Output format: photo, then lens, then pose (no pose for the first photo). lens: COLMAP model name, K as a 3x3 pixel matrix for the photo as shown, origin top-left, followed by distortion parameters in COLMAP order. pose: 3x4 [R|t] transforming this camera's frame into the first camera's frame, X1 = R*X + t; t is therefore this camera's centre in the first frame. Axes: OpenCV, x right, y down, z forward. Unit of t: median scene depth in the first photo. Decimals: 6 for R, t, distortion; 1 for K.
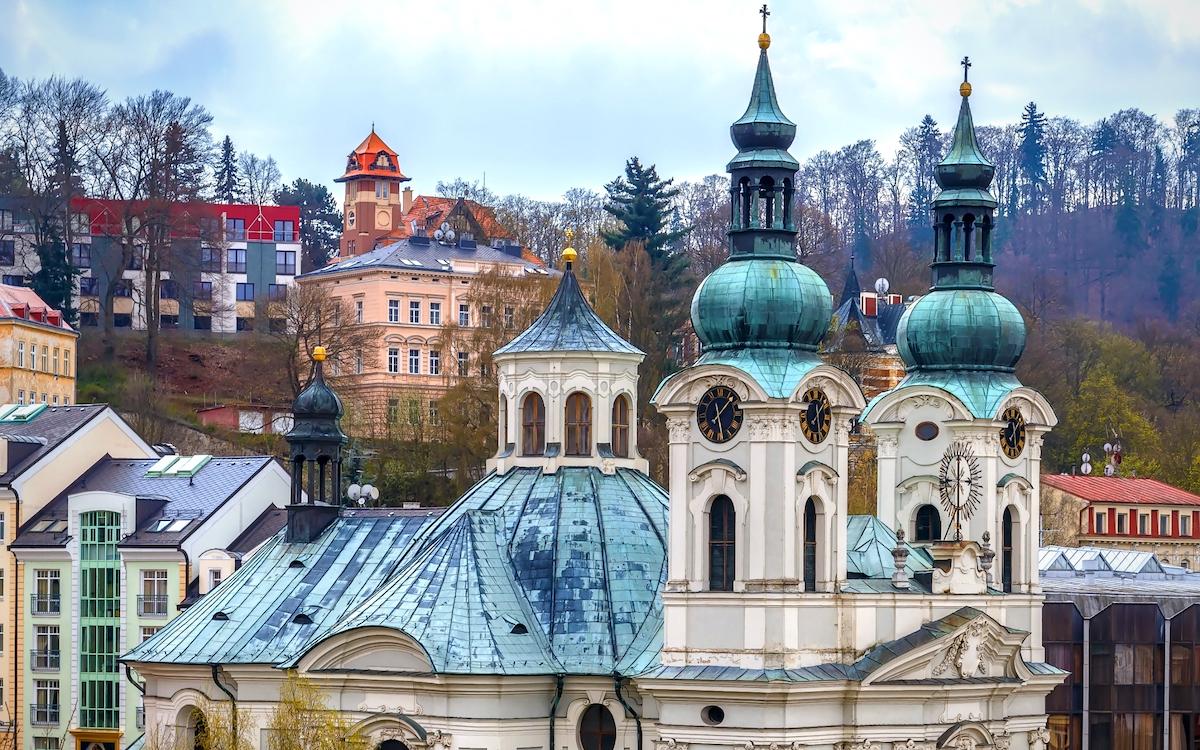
lens RADIAL K [[2117.9, 0, 600.0], [0, 2117.9, 375.0], [0, 0, 1]] dist [-0.040829, -0.029709]
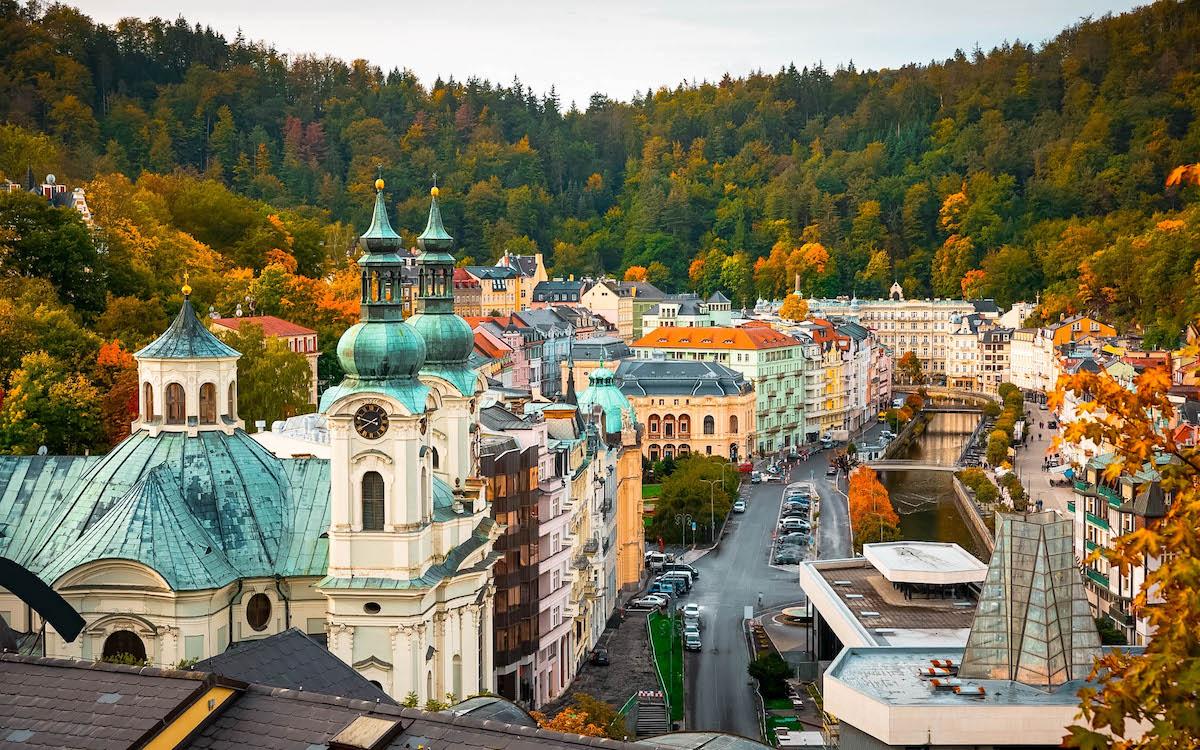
lens RADIAL K [[1253.9, 0, 600.0], [0, 1253.9, 375.0], [0, 0, 1]] dist [0.020006, 0.028959]
pose [[0.926906, -0.022461, 0.374622, -0.112916], [0.006129, 0.998980, 0.044730, -0.047547], [-0.375245, -0.039165, 0.926098, 0.040567]]
